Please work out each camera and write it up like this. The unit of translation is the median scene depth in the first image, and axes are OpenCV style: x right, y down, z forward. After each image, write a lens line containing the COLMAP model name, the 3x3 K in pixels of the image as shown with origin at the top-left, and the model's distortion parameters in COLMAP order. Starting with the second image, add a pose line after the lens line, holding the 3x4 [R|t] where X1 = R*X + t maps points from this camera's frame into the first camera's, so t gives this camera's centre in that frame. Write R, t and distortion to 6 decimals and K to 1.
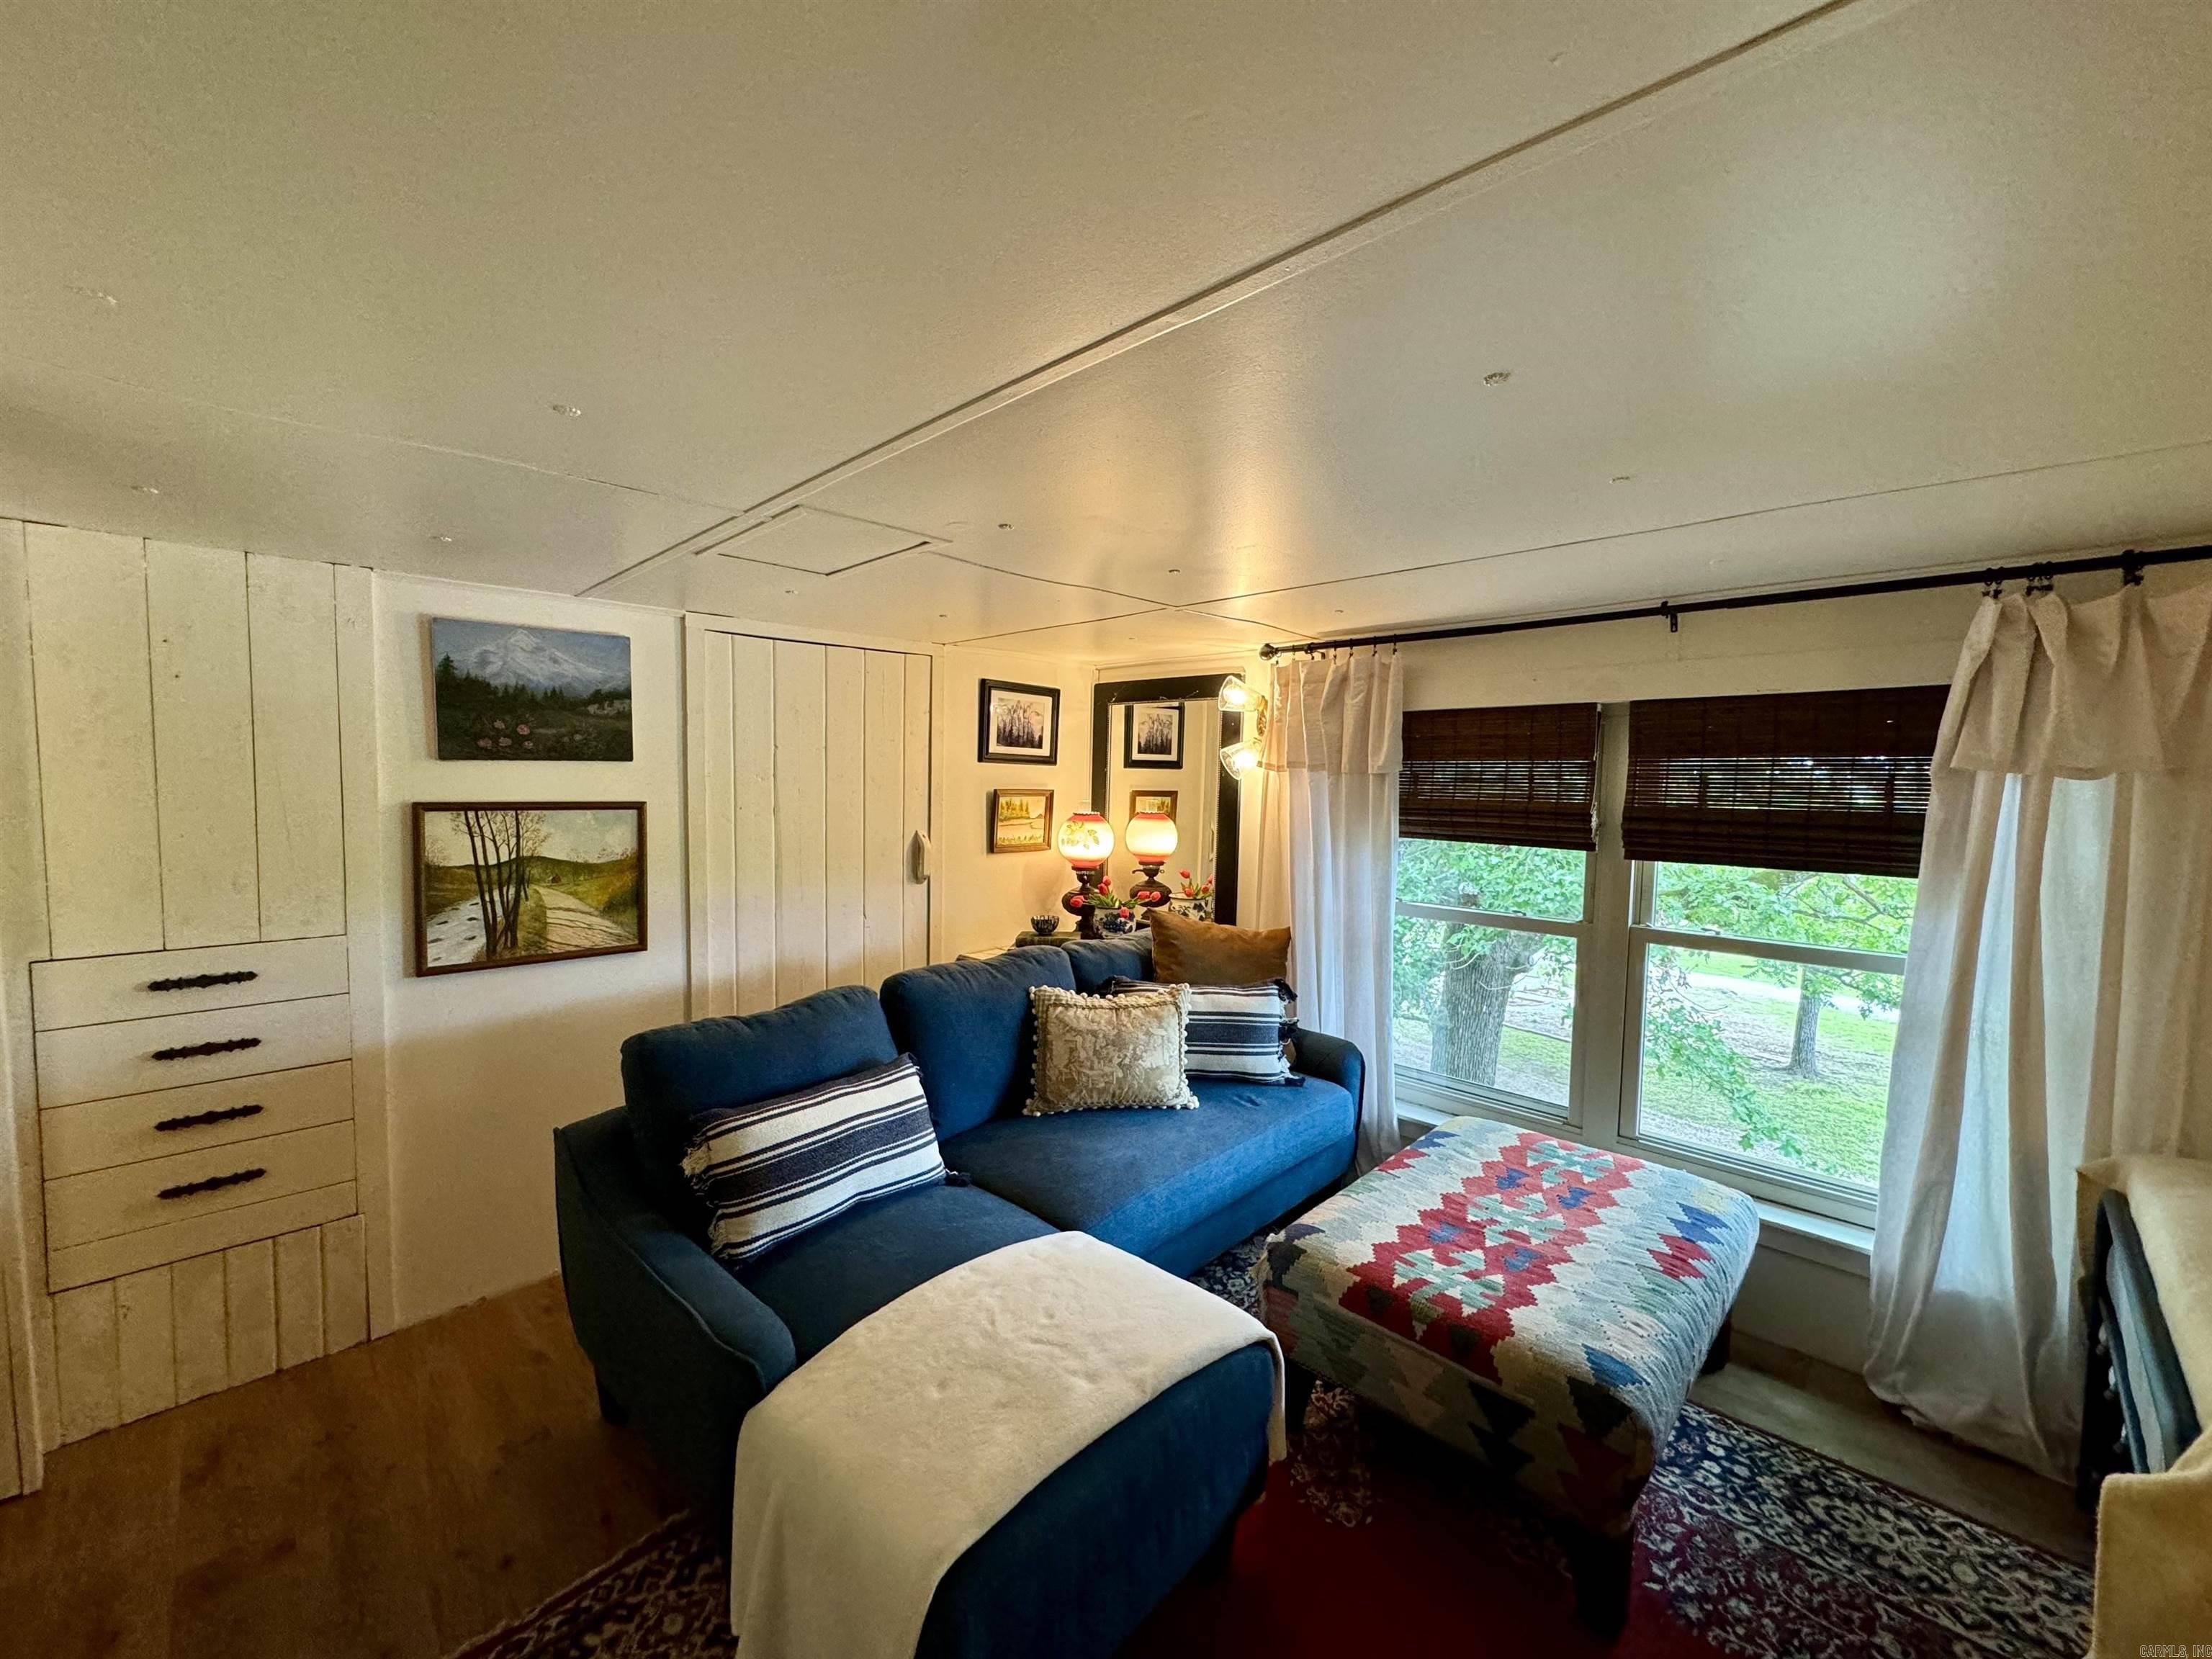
lens RADIAL K [[878.2, 0, 1106.0], [0, 878.2, 829.5], [0, 0, 1]] dist [-0.001520, -0.000063]
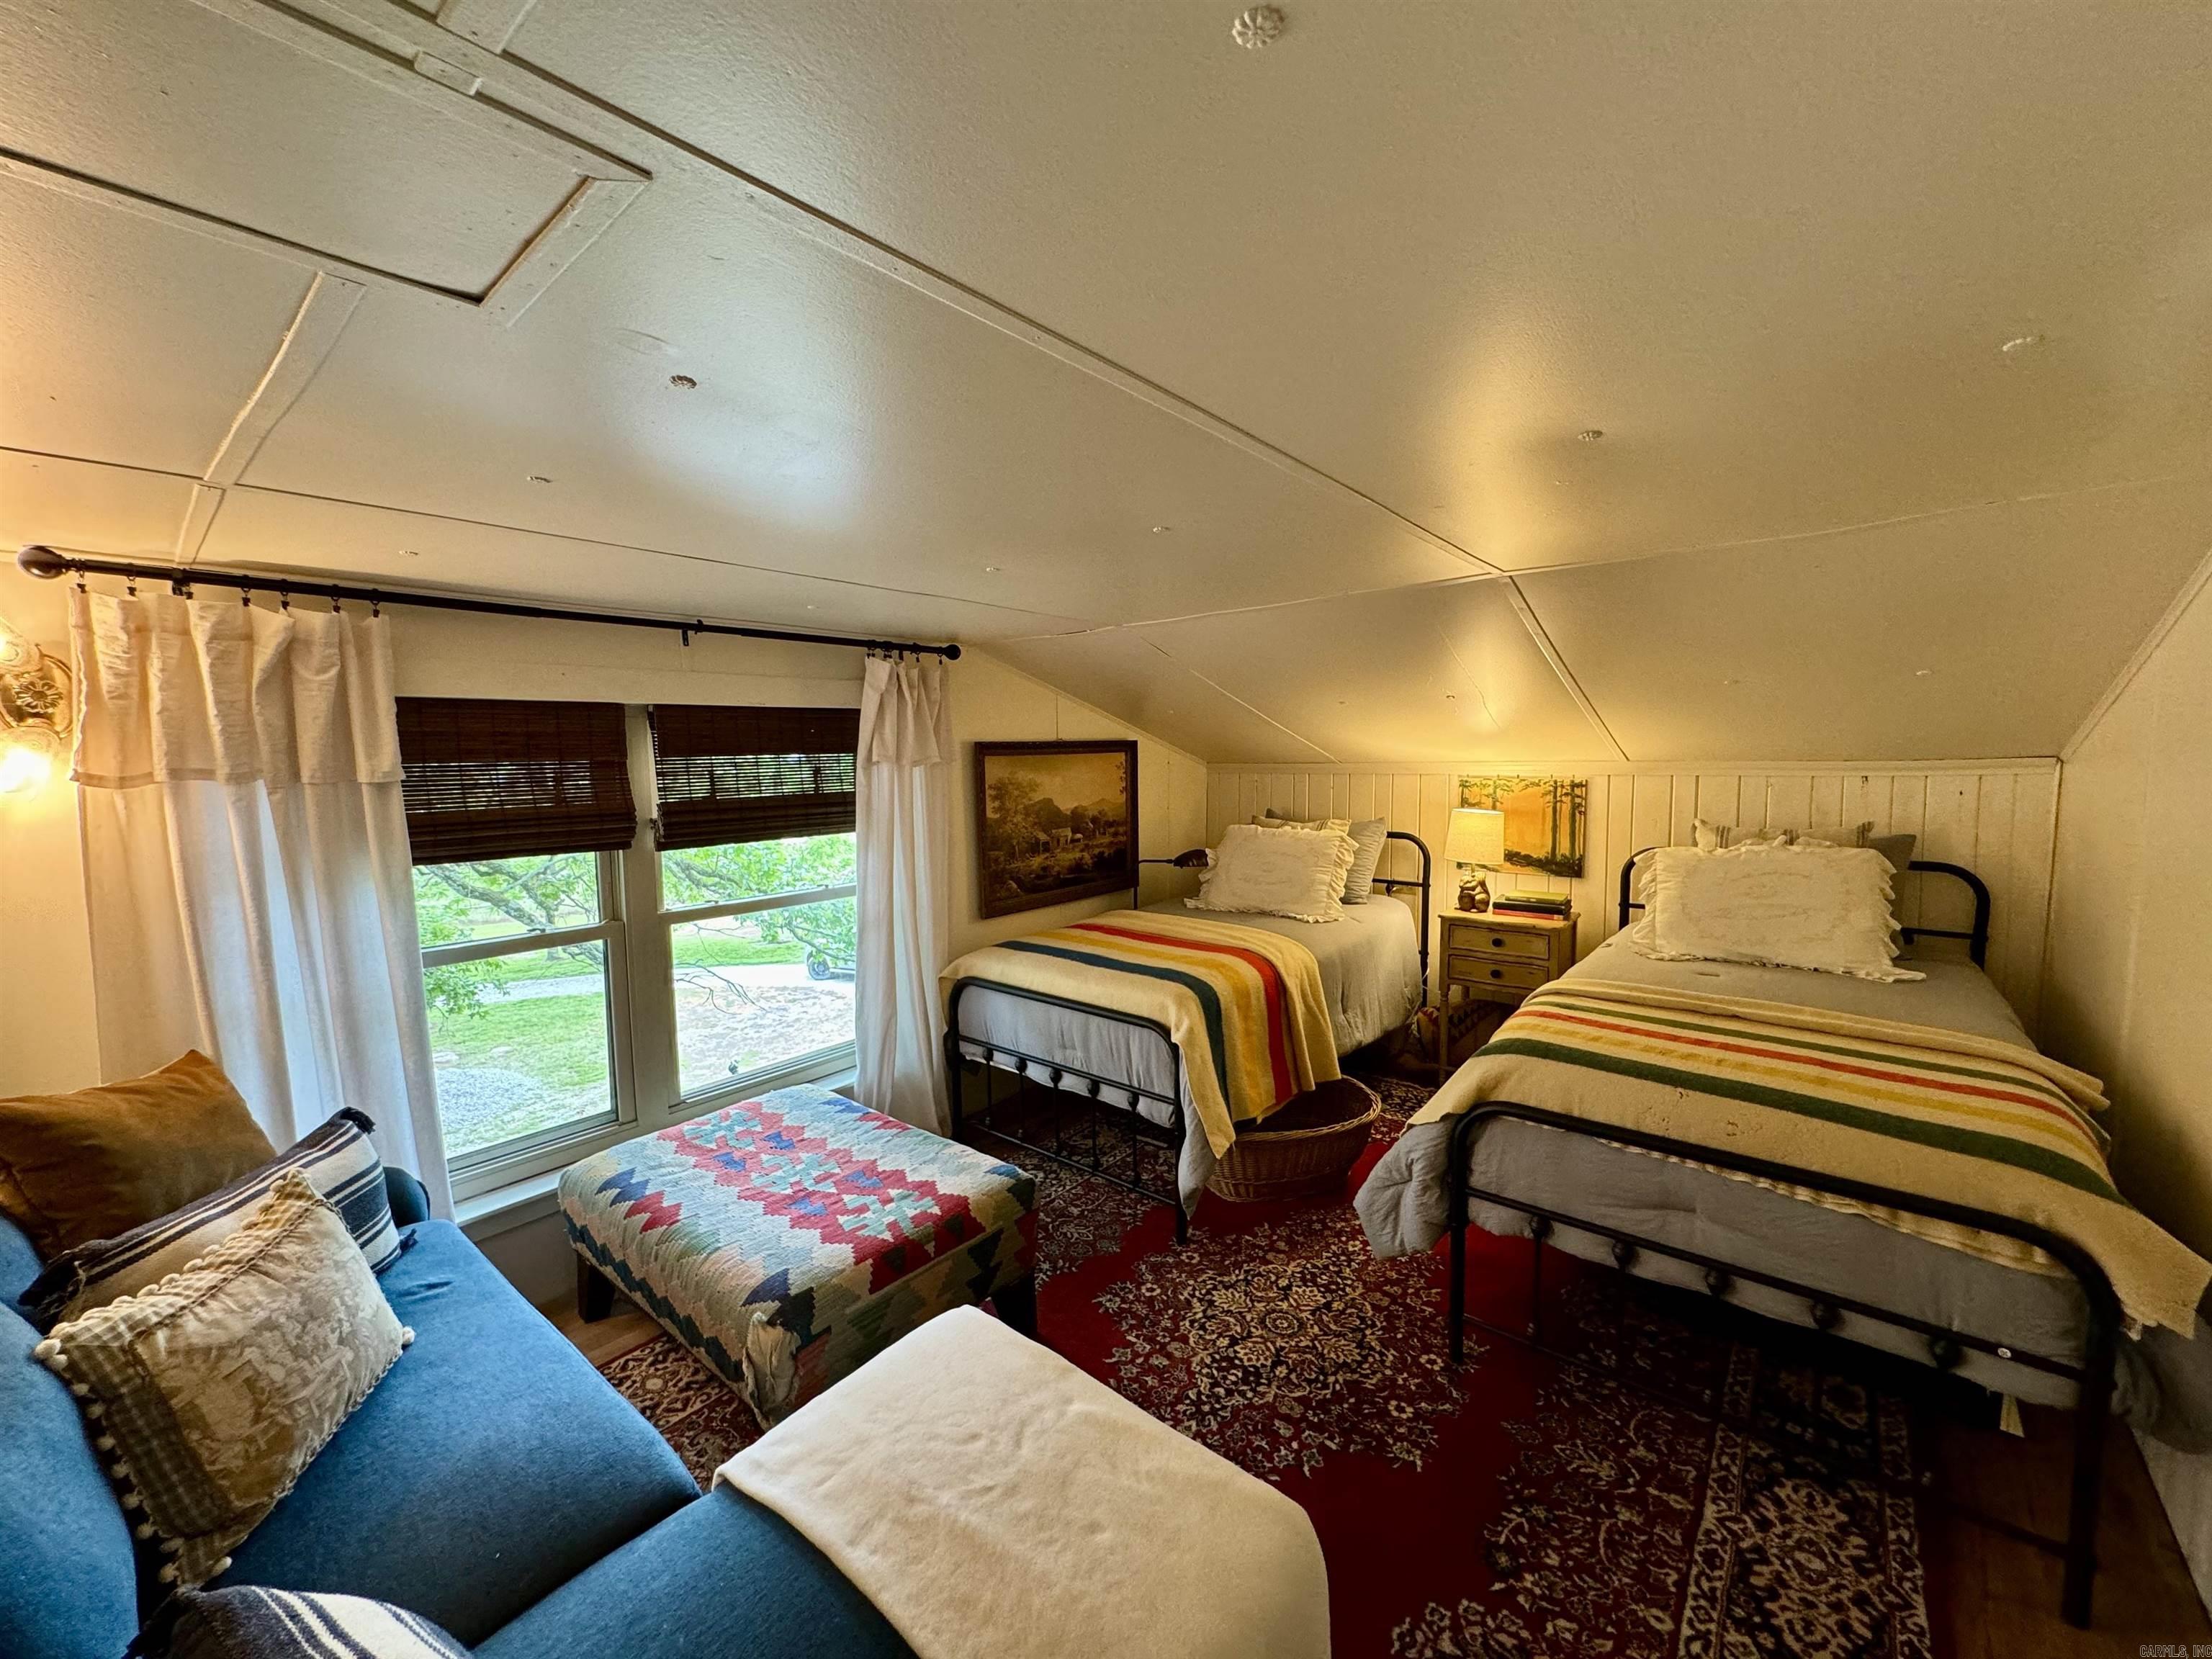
lens RADIAL K [[878.2, 0, 1106.0], [0, 878.2, 829.5], [0, 0, 1]] dist [-0.001520, -0.000063]
pose [[-0.085297, -0.095016, 0.991815, -0.526682], [0.081778, 0.991416, 0.102011, -0.058784], [-0.992994, 0.089810, -0.076795, 0.549223]]
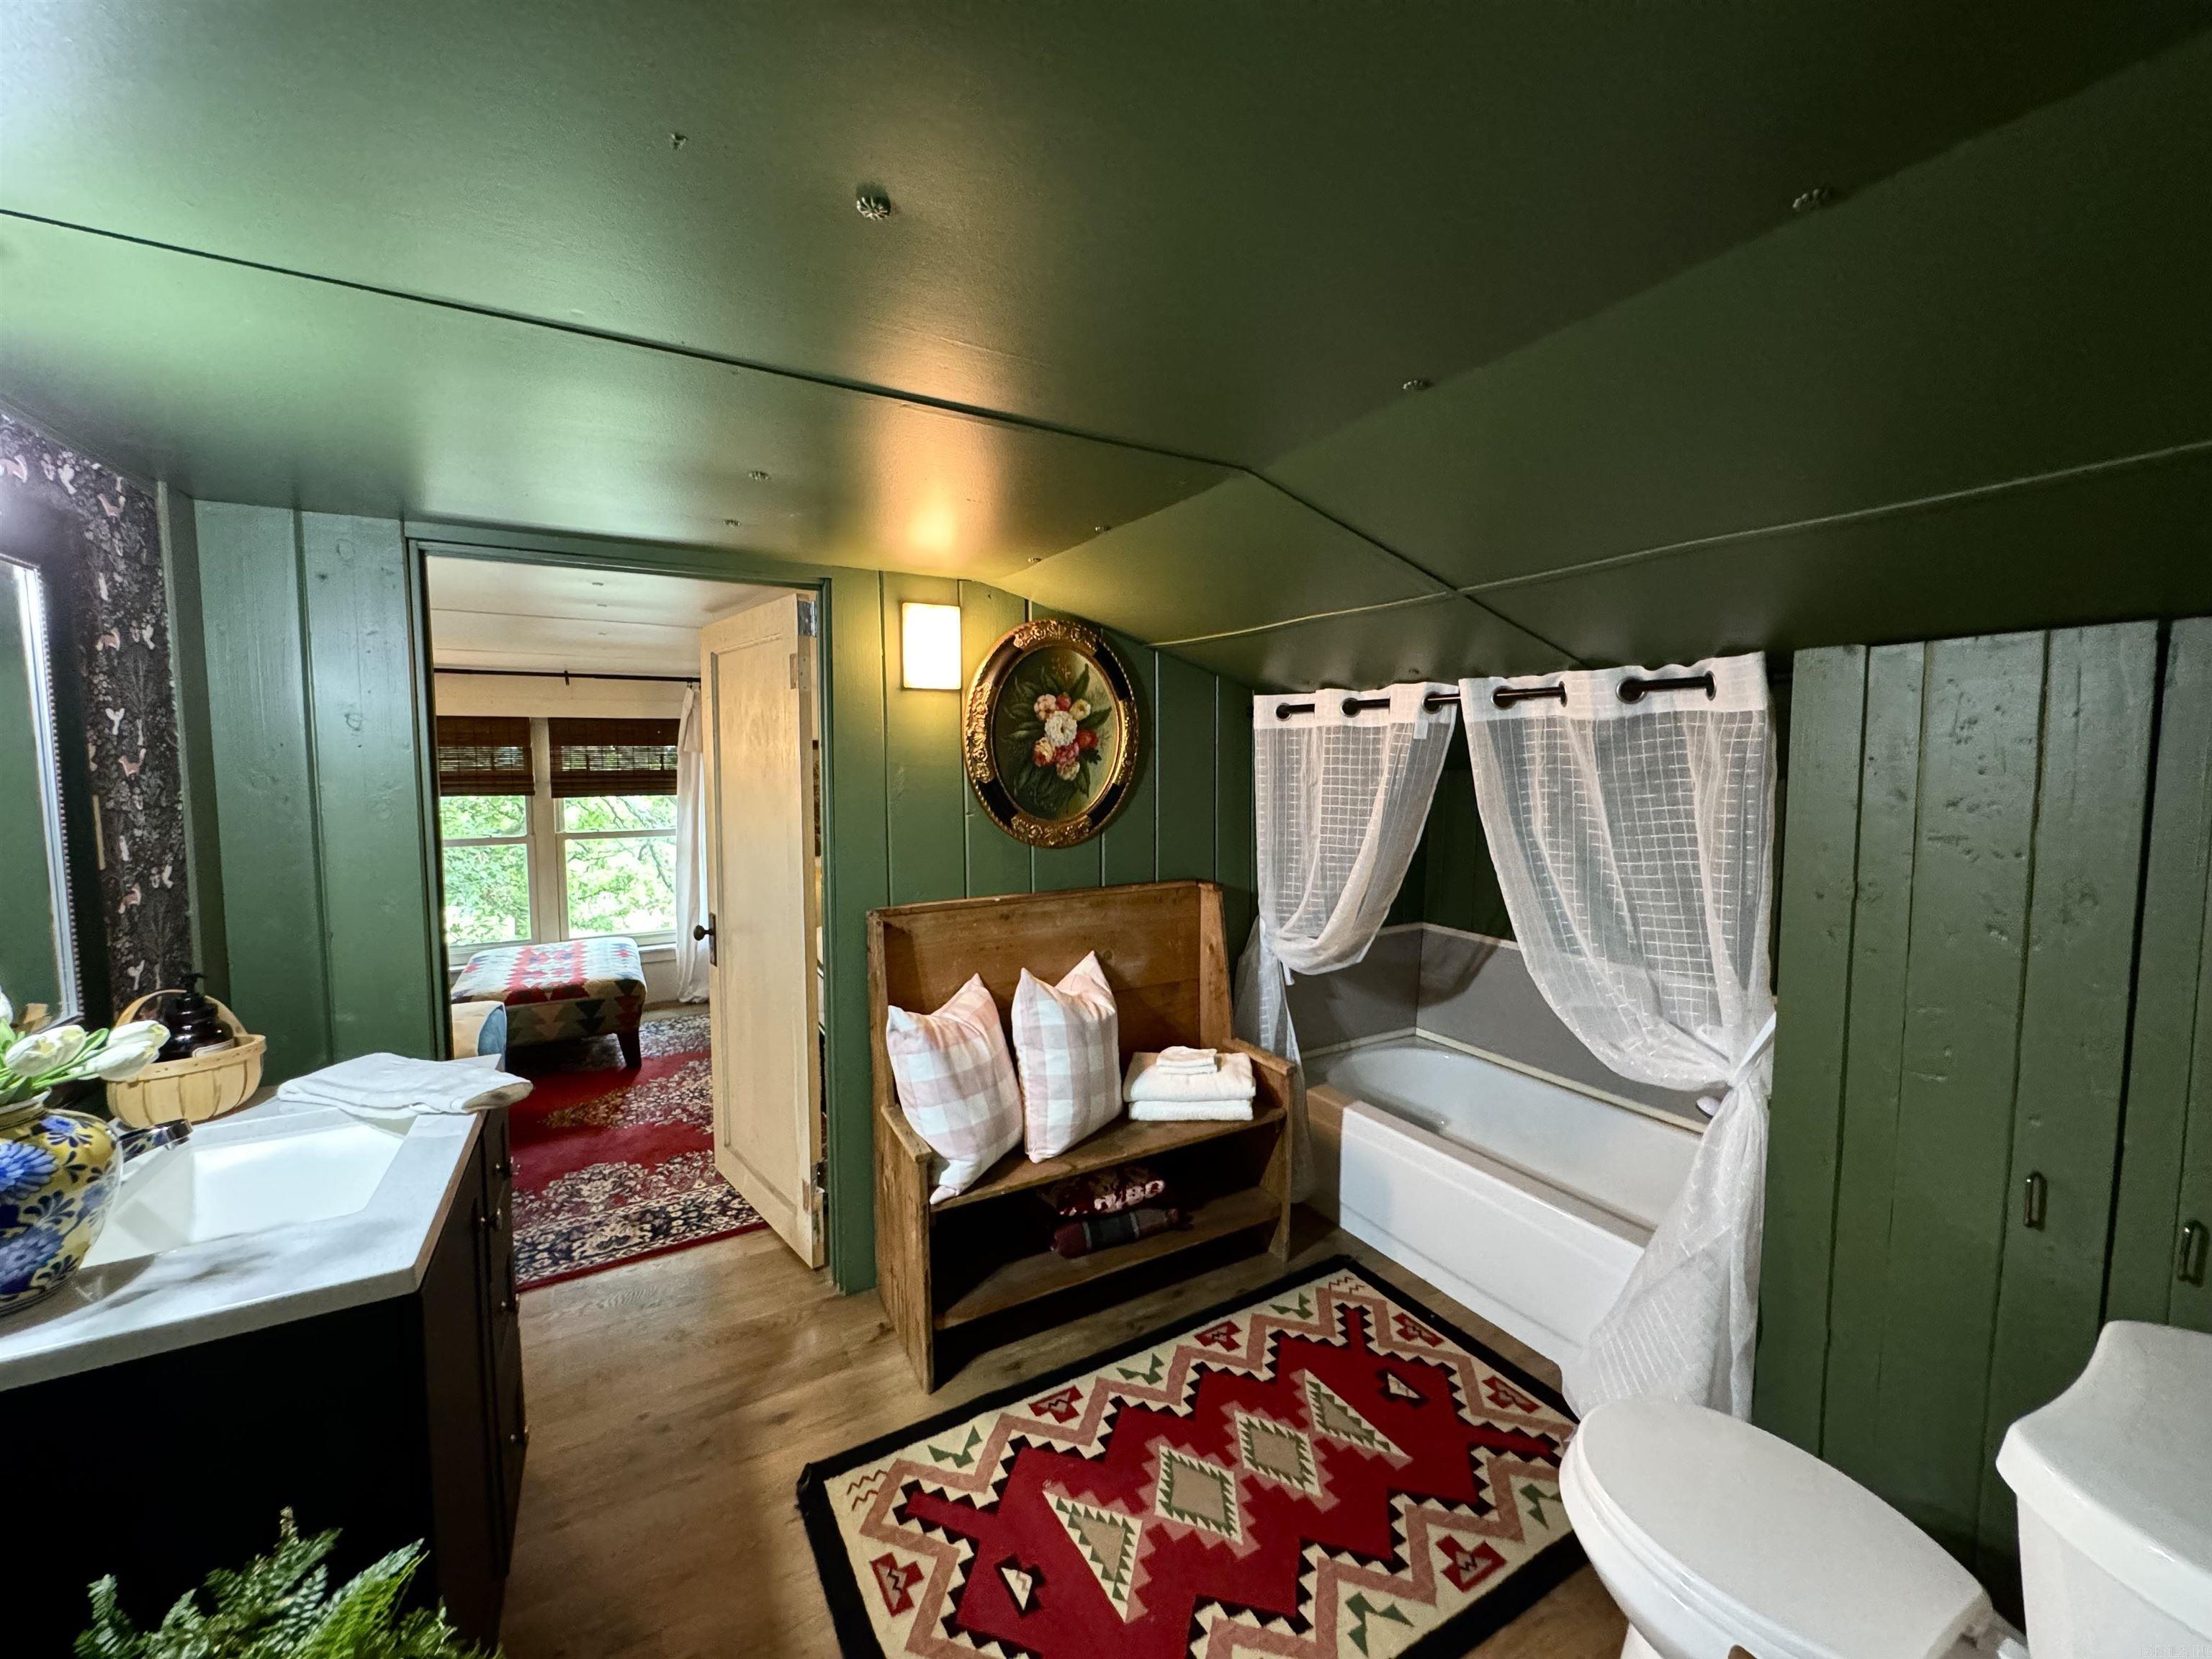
lens RADIAL K [[878.2, 0, 1106.0], [0, 878.2, 829.5], [0, 0, 1]] dist [-0.001520, -0.000063]
pose [[0.263217, -0.087813, 0.960732, -0.987901], [0.059834, 0.995418, 0.074590, 0.032624], [-0.962879, 0.037851, 0.267265, -0.722056]]
